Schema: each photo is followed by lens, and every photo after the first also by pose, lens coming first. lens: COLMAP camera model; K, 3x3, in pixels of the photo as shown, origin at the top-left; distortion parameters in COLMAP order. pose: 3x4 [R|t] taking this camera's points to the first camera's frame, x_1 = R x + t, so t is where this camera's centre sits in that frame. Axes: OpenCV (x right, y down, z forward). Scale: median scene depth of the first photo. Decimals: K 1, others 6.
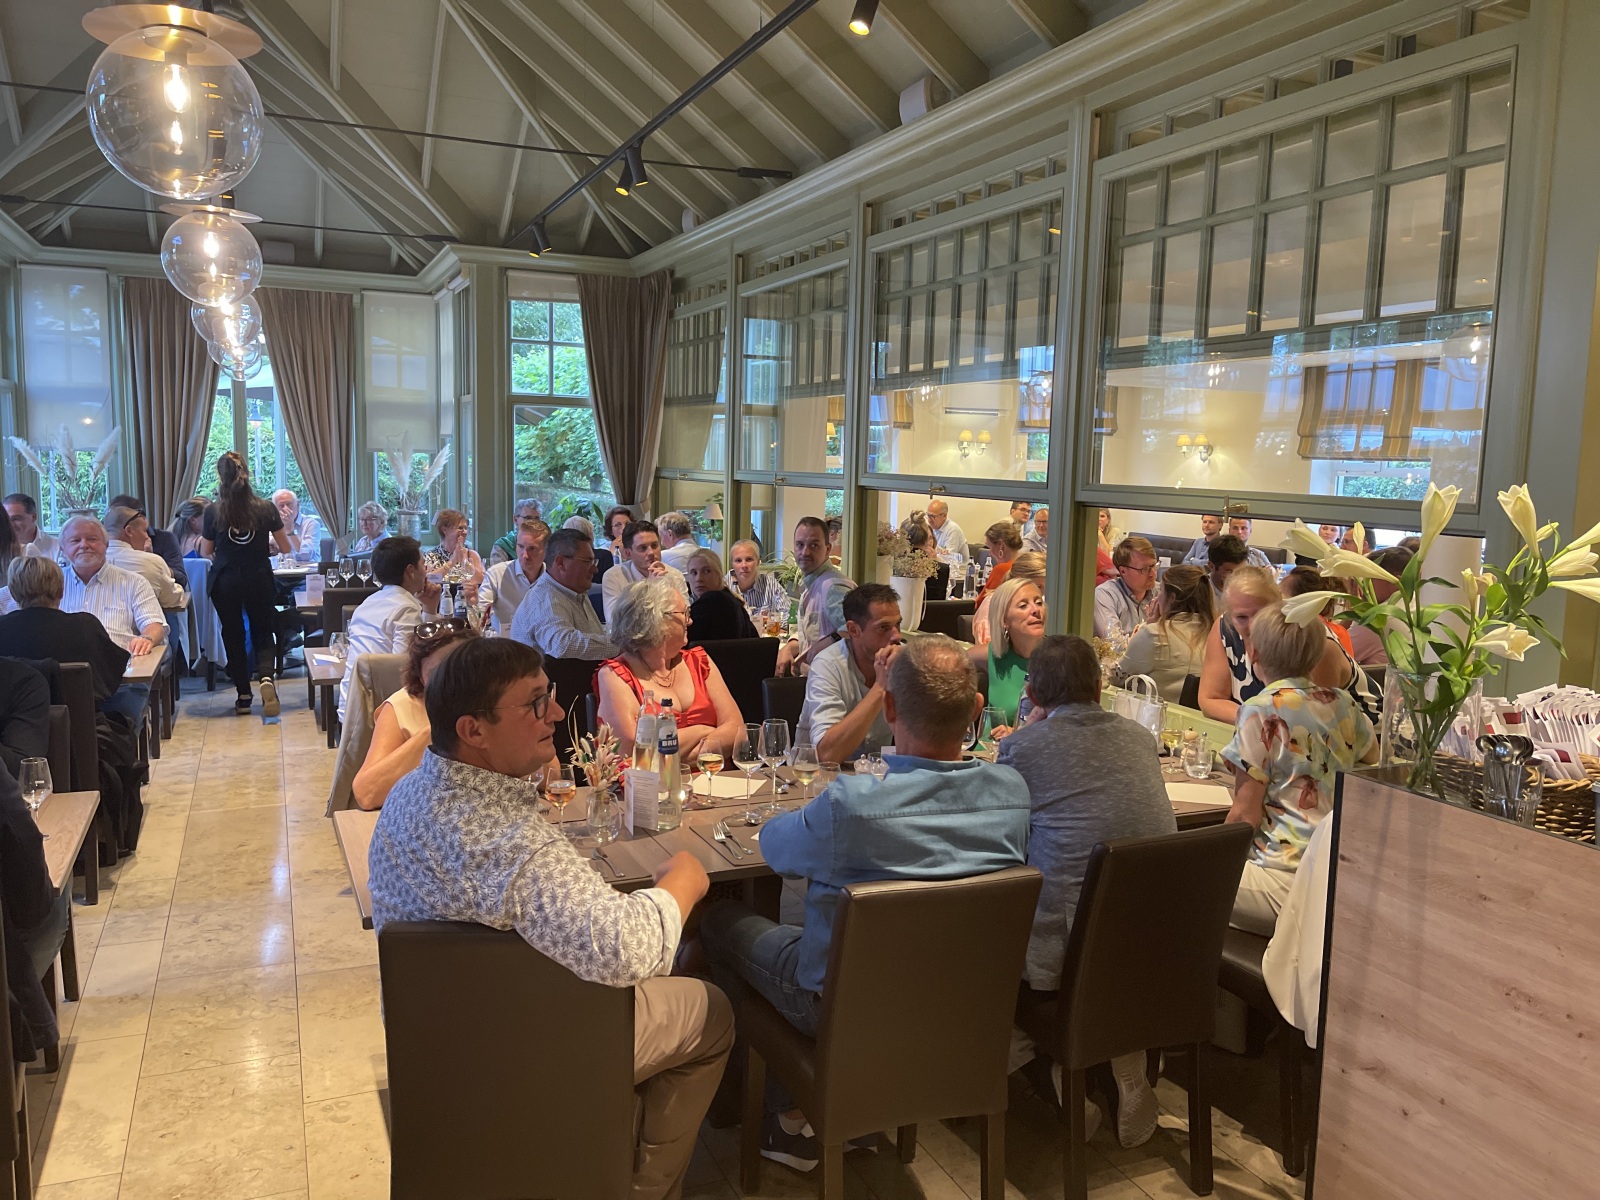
lens RADIAL K [[1220.6, 0, 801.3], [0, 1220.6, 610.7], [0, 0, 1]] dist [0.048046, -0.056331]
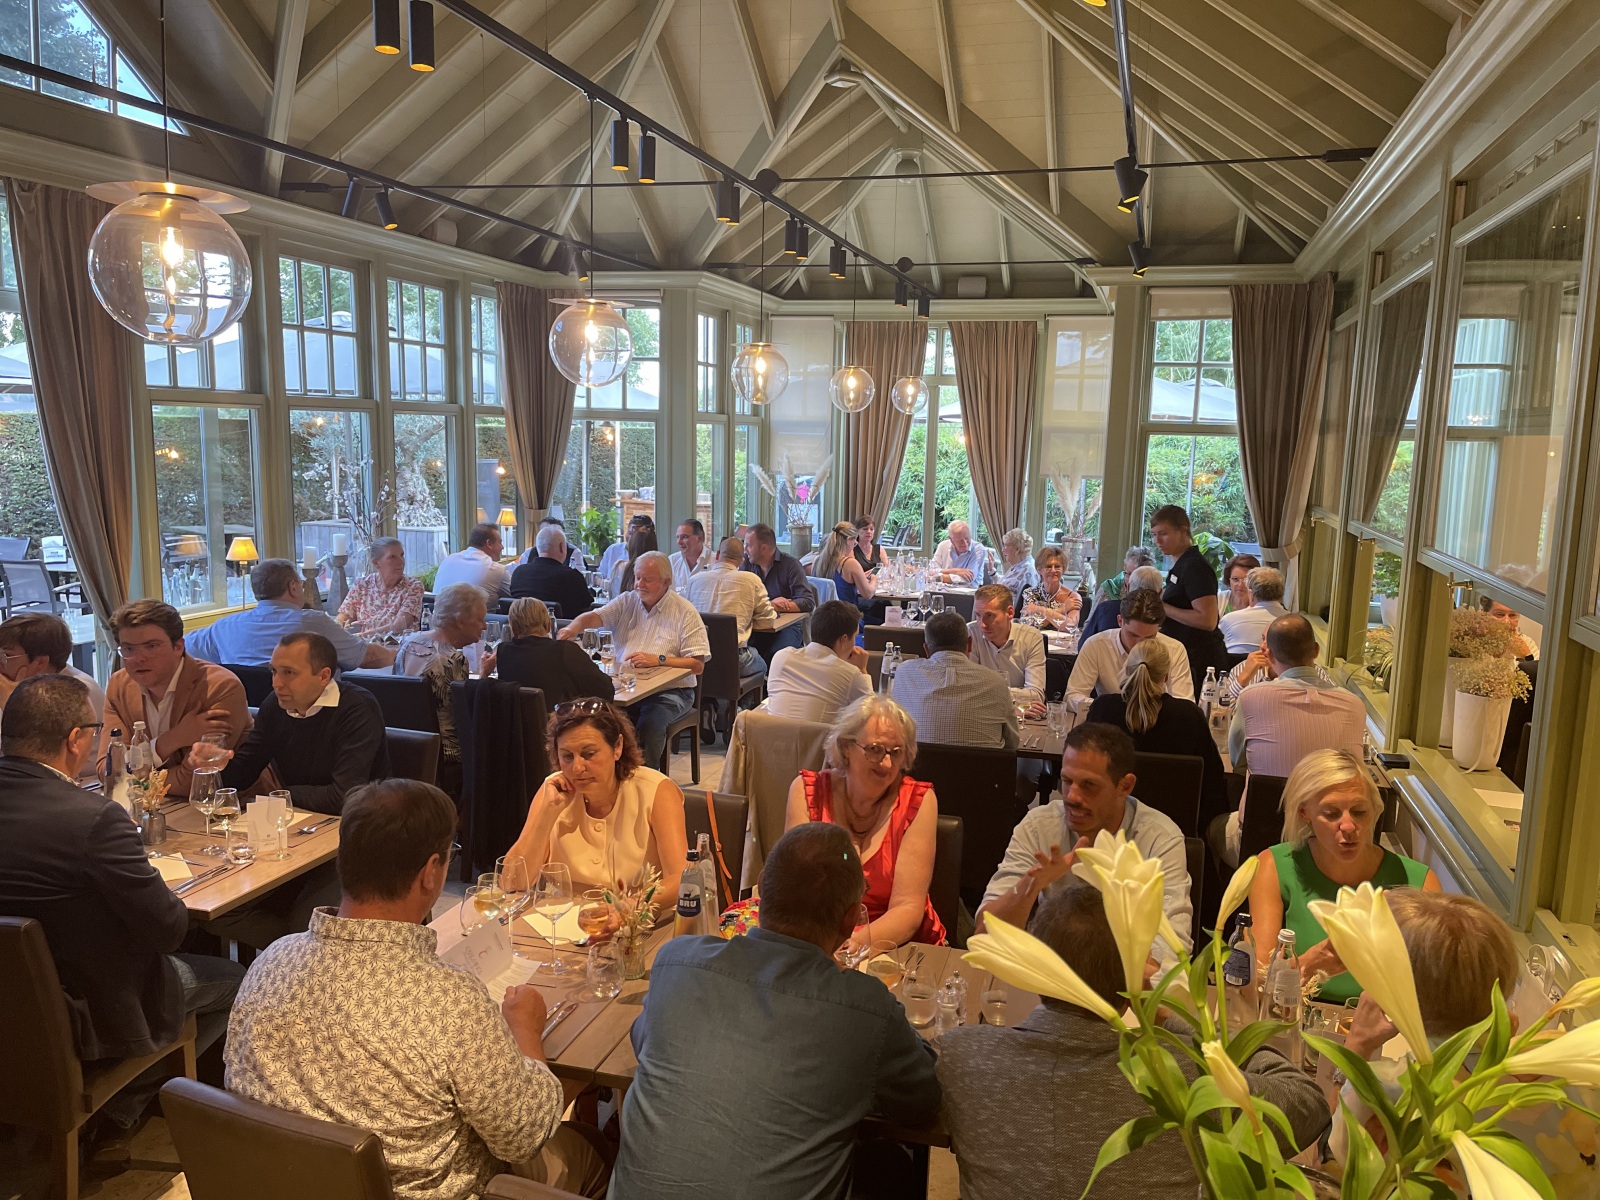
lens RADIAL K [[1220.6, 0, 809.8], [0, 1220.6, 600.0], [0, 0, 1]] dist [0.048046, -0.056331]
pose [[0.770950, 0.081367, -0.631677, 0.158104], [-0.083397, 0.996163, 0.026532, -0.047347], [0.631412, 0.032225, 0.774778, 0.130267]]
